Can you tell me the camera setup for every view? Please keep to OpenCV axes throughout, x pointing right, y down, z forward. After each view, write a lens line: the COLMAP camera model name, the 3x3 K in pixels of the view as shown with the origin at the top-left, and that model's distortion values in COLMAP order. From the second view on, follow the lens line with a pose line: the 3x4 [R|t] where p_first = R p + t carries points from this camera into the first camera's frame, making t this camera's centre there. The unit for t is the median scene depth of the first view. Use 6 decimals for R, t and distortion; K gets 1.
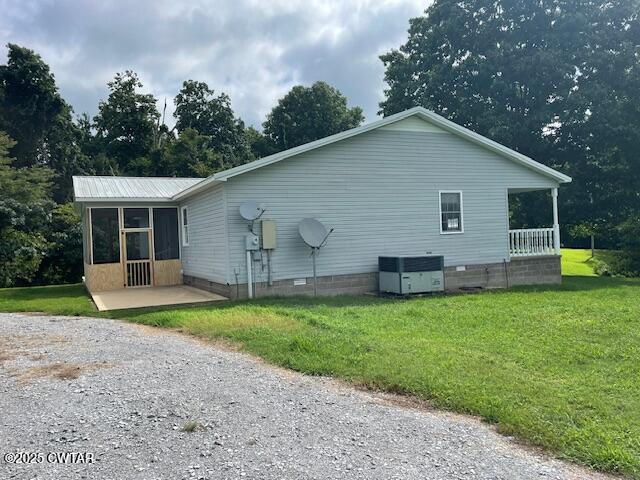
lens RADIAL K [[523.8, 0, 321.0], [0, 523.8, 238.4], [0, 0, 1]] dist [0.067571, 0.005330]
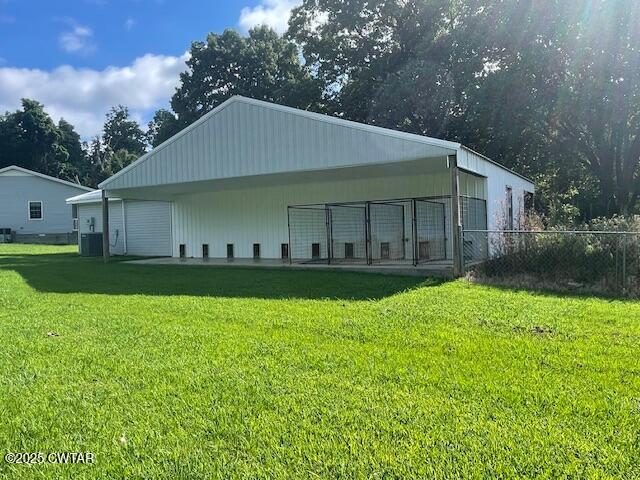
lens RADIAL K [[483.9, 0, 321.4], [0, 483.9, 240.1], [0, 0, 1]] dist [0.034198, -0.009321]
pose [[0.981551, 0.023163, -0.189790, 1.899937], [-0.017675, 0.999377, 0.030558, -0.007535], [0.190380, -0.026639, 0.981349, -0.873806]]
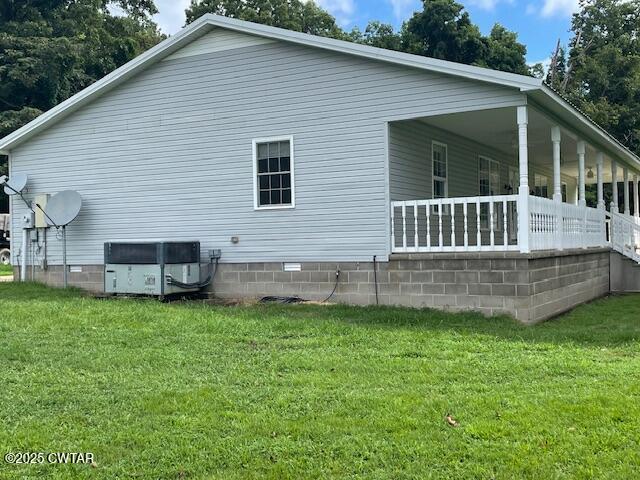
lens RADIAL K [[733.2, 0, 320.9], [0, 733.2, 240.4], [0, 0, 1]] dist [0.090858, 0.000000]
pose [[0.584489, 0.028774, -0.810891, 0.974318], [-0.002935, 0.999439, 0.033349, -0.000940], [0.811396, -0.017112, 0.584246, 0.552168]]
